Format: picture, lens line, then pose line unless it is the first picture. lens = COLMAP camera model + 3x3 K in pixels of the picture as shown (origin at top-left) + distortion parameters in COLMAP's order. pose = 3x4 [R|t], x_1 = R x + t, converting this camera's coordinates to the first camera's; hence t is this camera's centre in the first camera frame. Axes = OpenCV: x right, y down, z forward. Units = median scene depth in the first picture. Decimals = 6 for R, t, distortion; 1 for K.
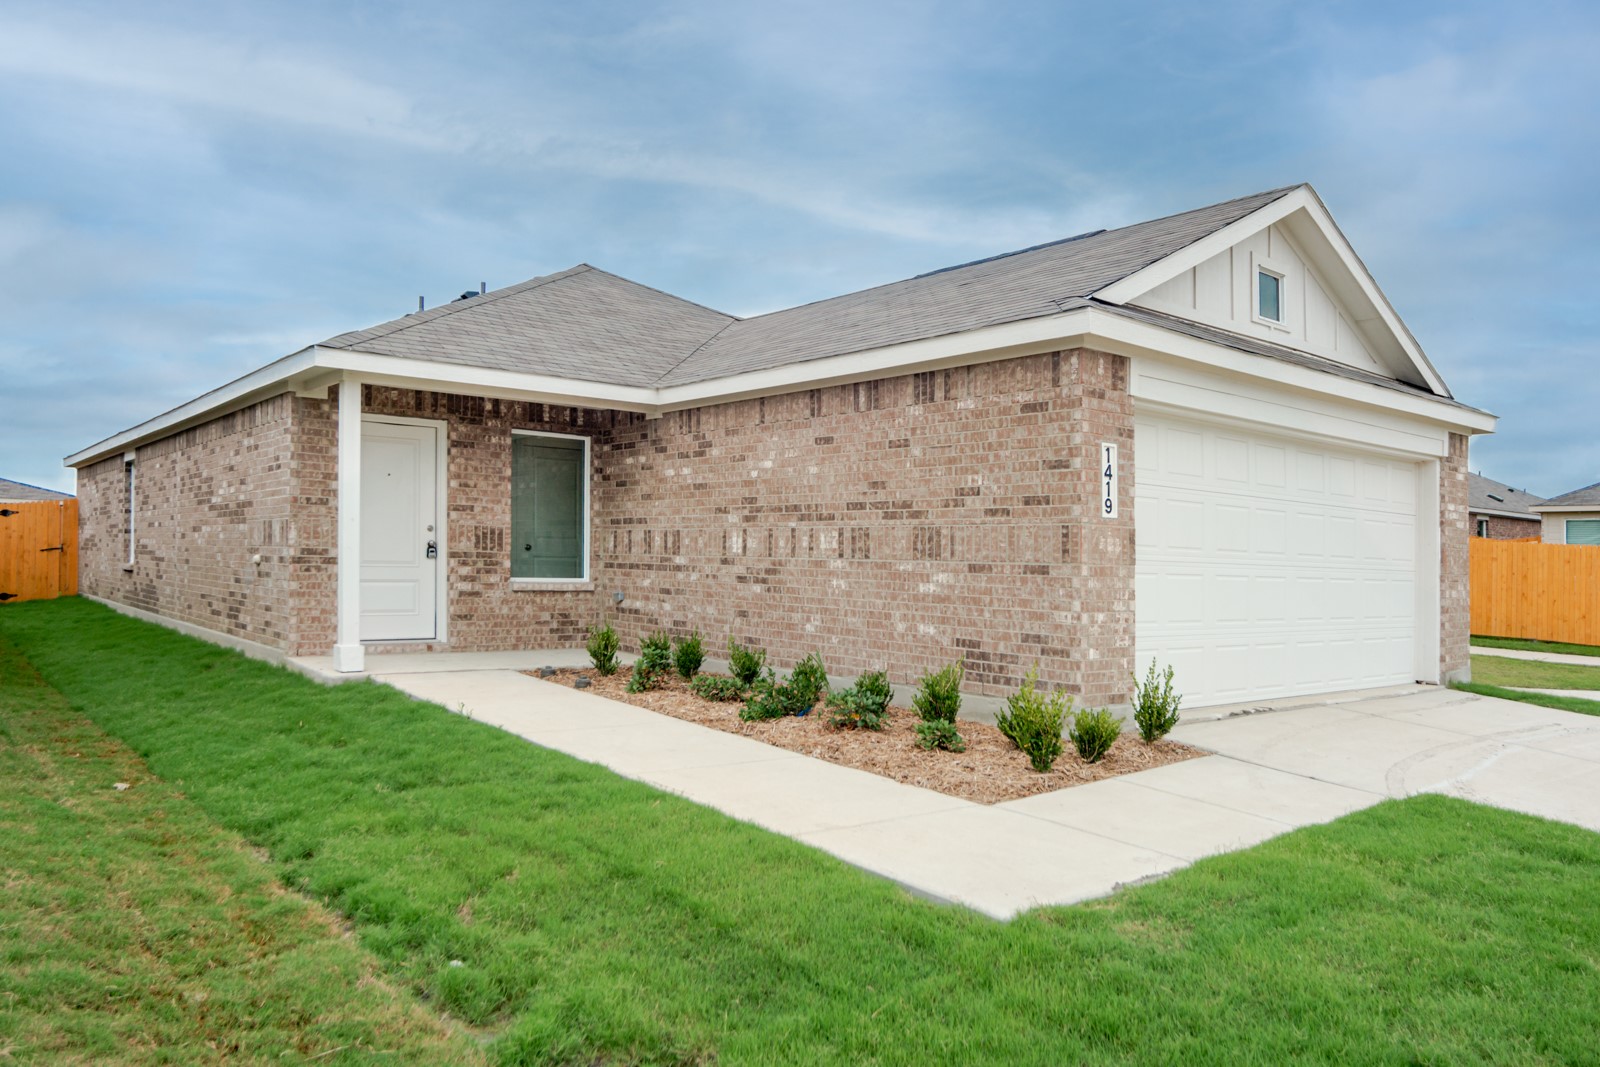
lens RADIAL K [[1026.2, 0, 793.9], [0, 1026.2, 528.5], [0, 0, 1]] dist [-0.046856, 0.005358]
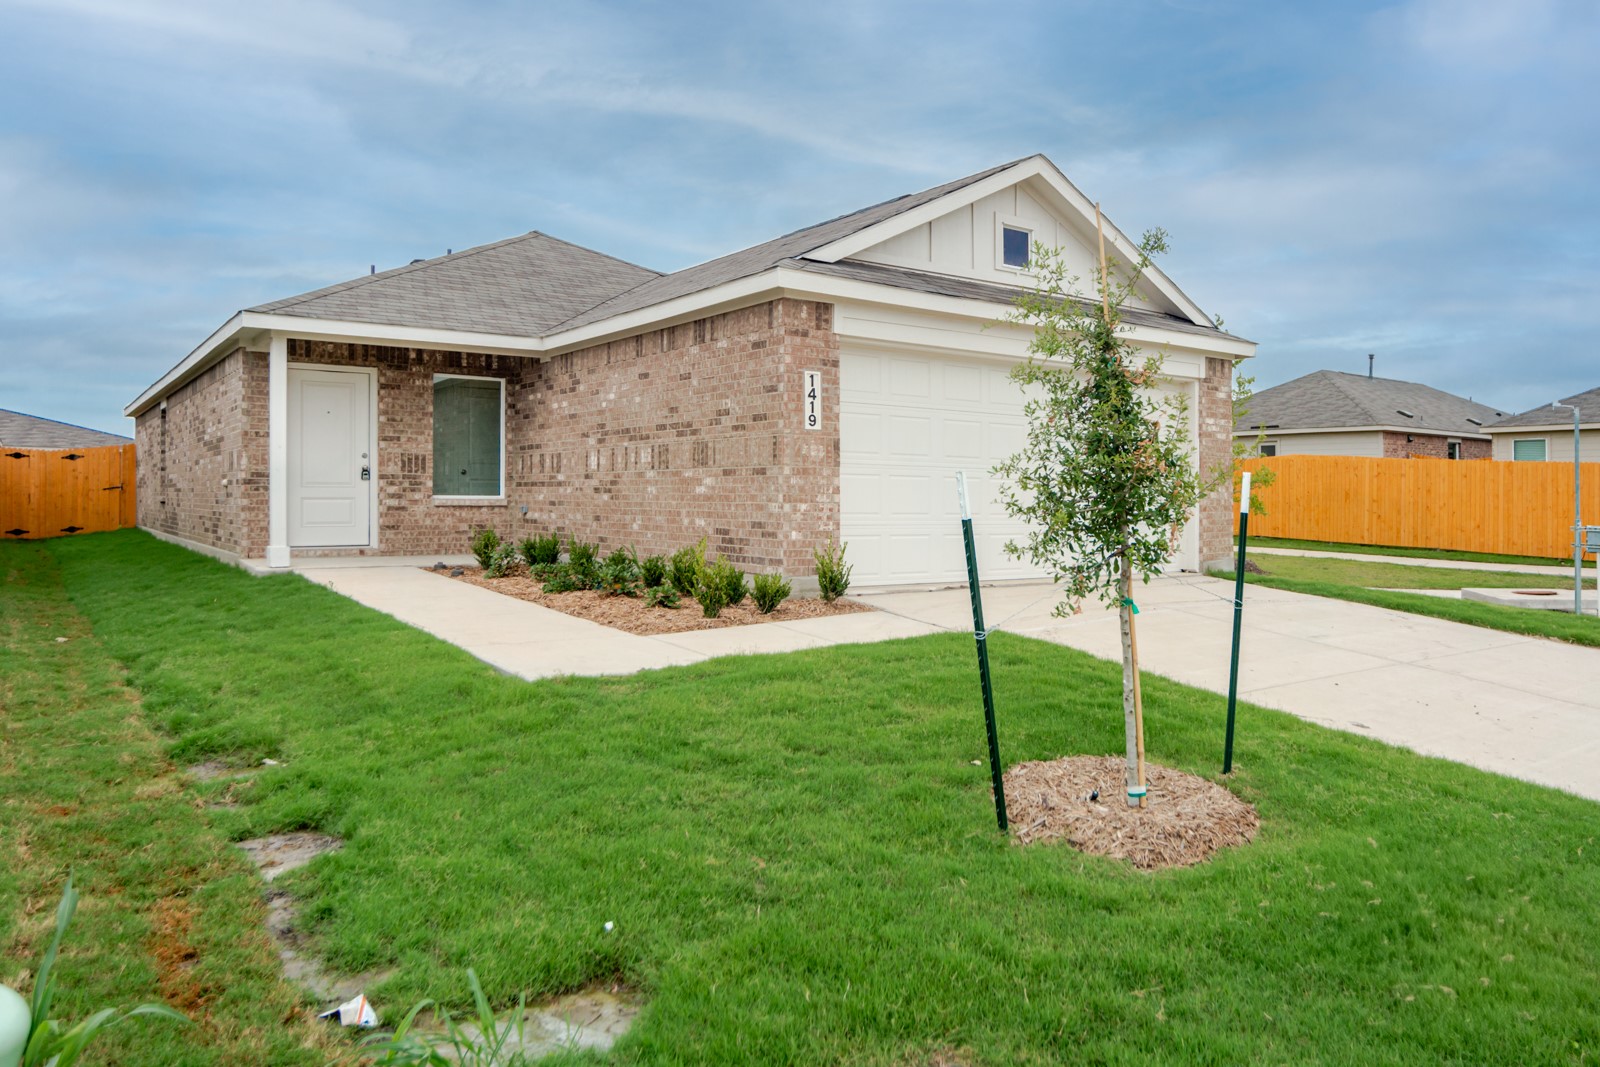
lens RADIAL K [[1026.2, 0, 883.1], [0, 1026.2, 474.2], [0, 0, 1]] dist [-0.046856, 0.005358]
pose [[0.999246, -0.017834, -0.034487, 0.334088], [0.017891, 0.999839, 0.001366, 0.034350], [0.034458, -0.001982, 0.999404, -0.214004]]
